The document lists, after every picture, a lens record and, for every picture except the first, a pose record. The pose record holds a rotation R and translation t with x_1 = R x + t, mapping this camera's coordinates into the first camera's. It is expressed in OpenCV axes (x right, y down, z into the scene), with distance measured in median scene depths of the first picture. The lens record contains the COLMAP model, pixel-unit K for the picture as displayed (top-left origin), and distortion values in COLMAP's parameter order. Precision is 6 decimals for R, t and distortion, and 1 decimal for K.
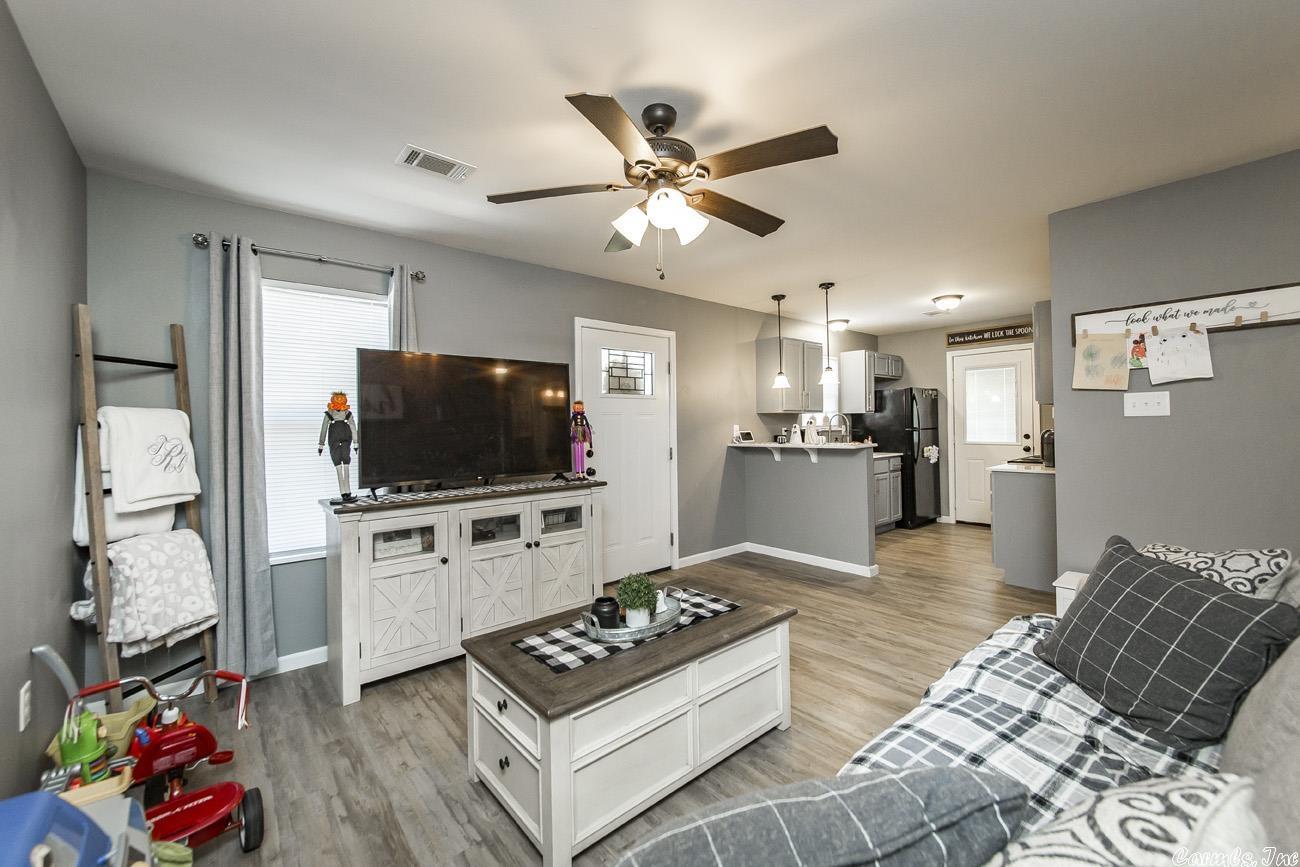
lens RADIAL K [[512.3, 0, 651.7], [0, 512.3, 422.0], [0, 0, 1]] dist [-0.007070, 0.000128]
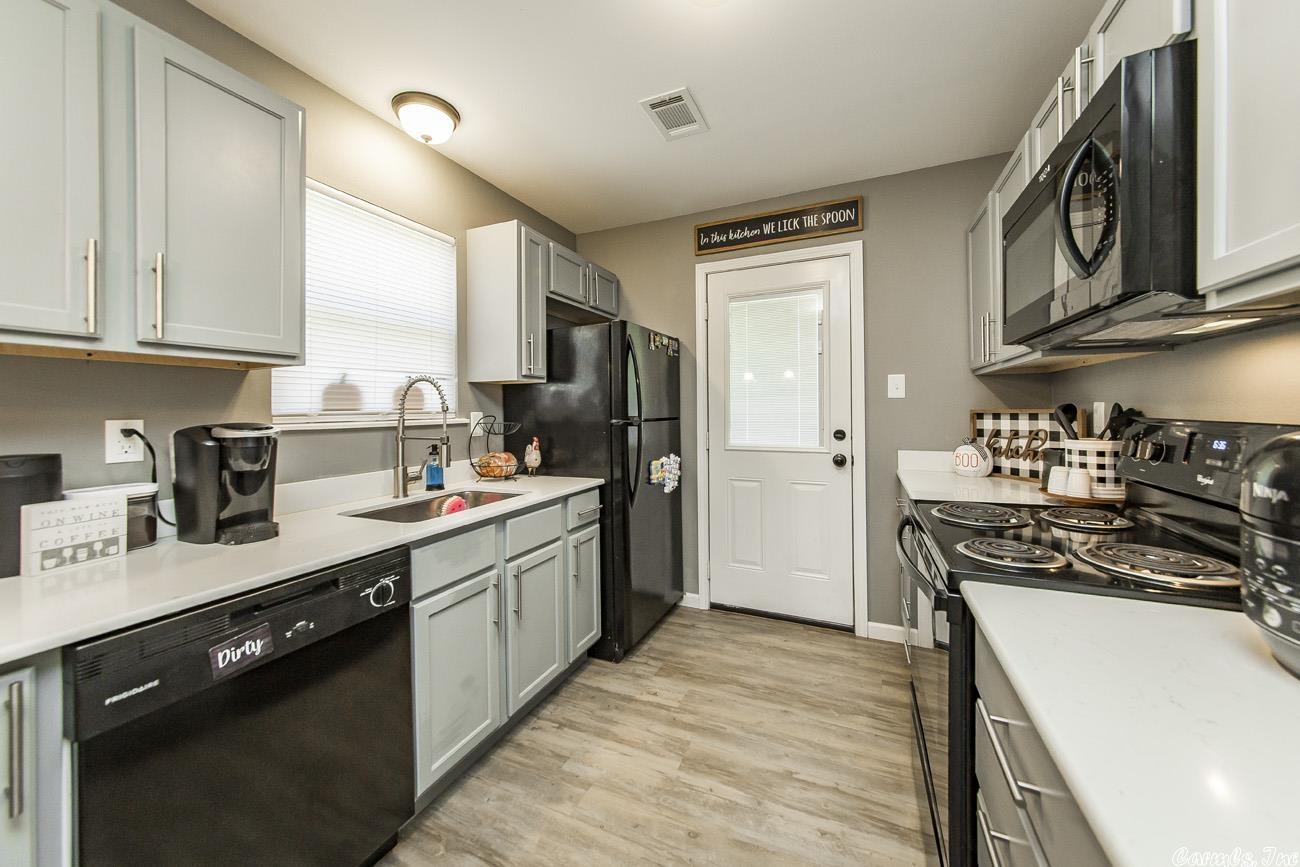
lens RADIAL K [[467.3, 0, 642.7], [0, 467.3, 412.6], [0, 0, 1]] dist [-0.003917, 0.000738]
pose [[0.907876, 0.003933, 0.419220, 0.351848], [-0.006972, 0.999959, 0.005718, 0.004814], [-0.419181, -0.008114, 0.907866, 0.627690]]
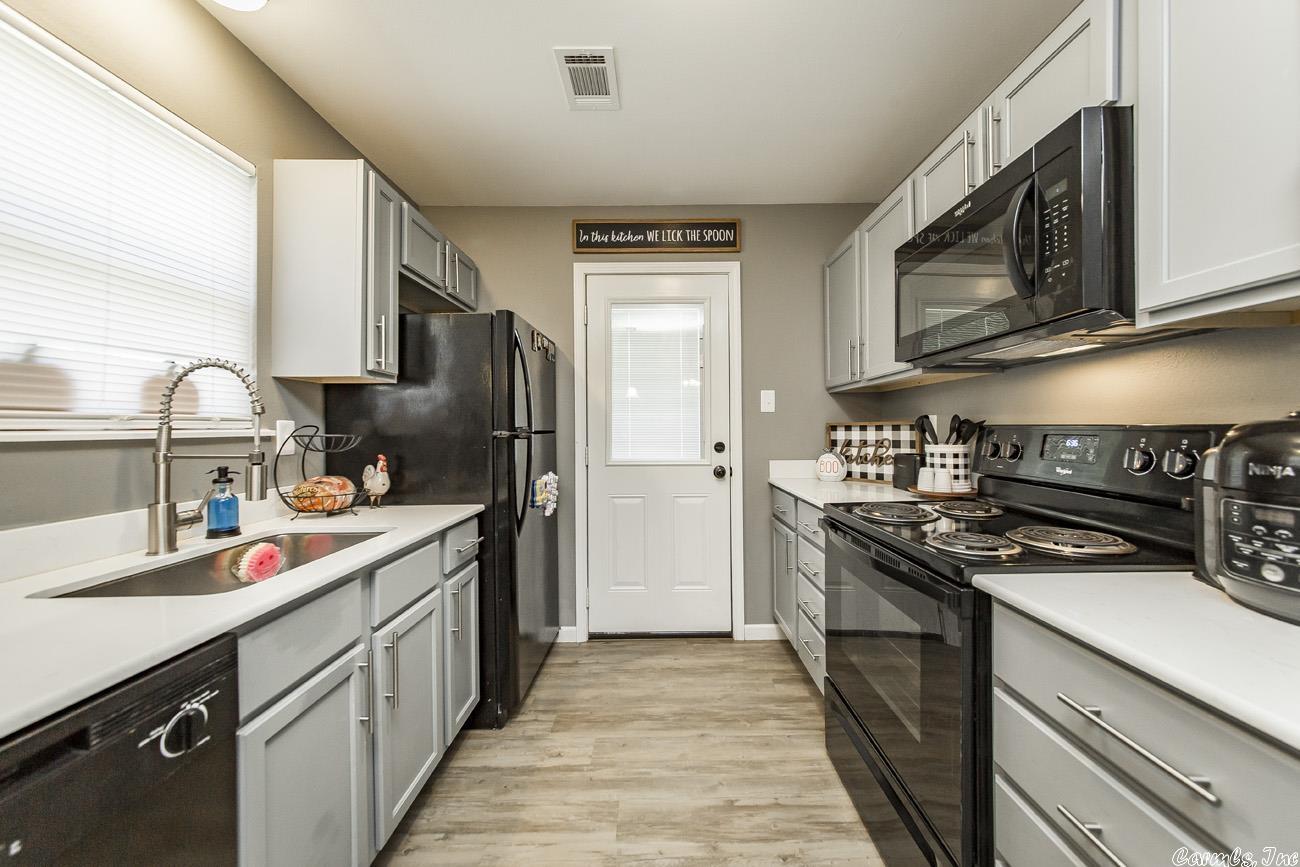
lens RADIAL K [[467.3, 0, 657.1], [0, 467.3, 428.4], [0, 0, 1]] dist [-0.003917, 0.000738]
pose [[0.651090, 0.010903, 0.758922, 0.323734], [-0.008452, 0.999939, -0.007114, 0.012078], [-0.758953, -0.001783, 0.651143, 0.695901]]
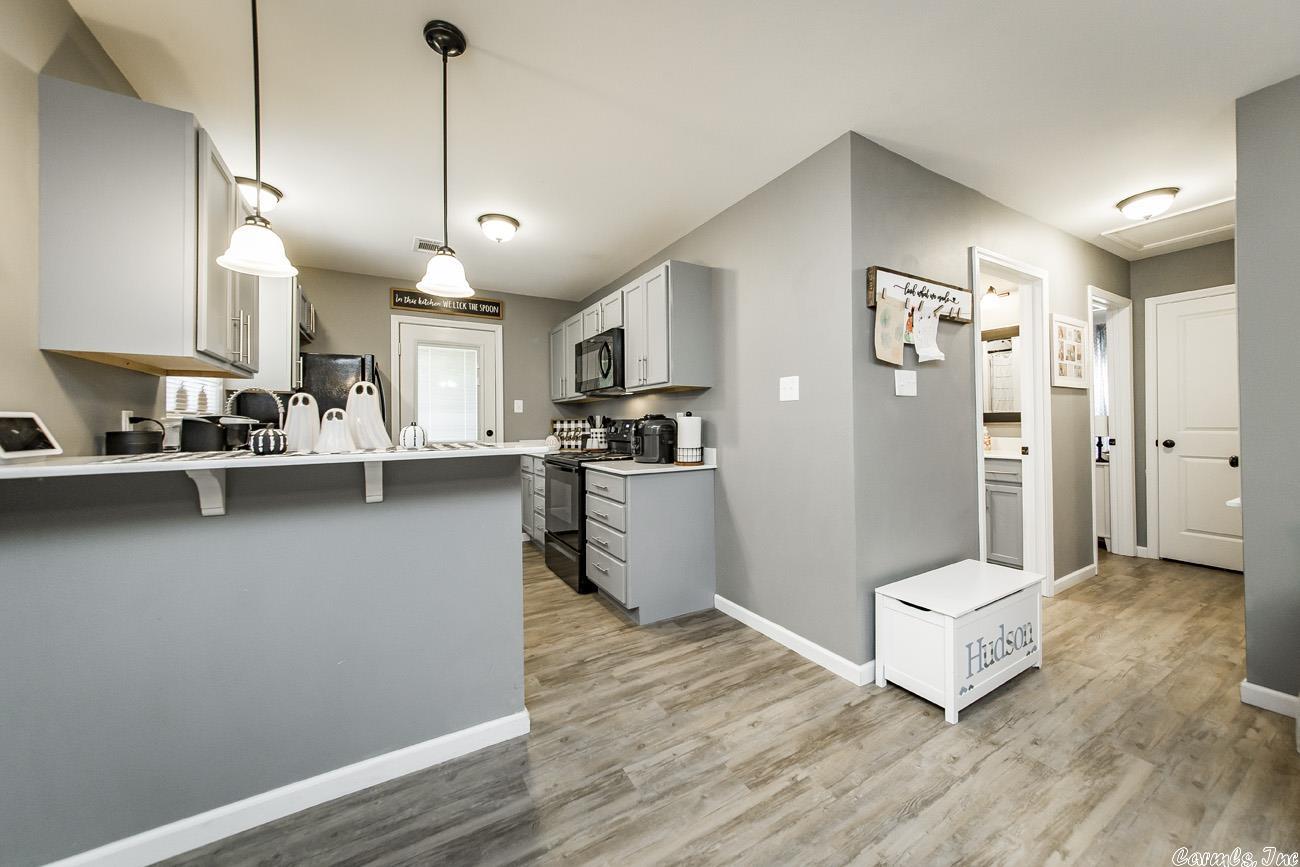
lens RADIAL K [[467.3, 0, 657.1], [0, 467.3, 420.9], [0, 0, 1]] dist [-0.003917, 0.000738]
pose [[0.176641, 0.021146, 0.984048, 0.019872], [-0.000065, 0.999769, -0.021472, 0.022098], [-0.984275, 0.003728, 0.176601, 0.547901]]
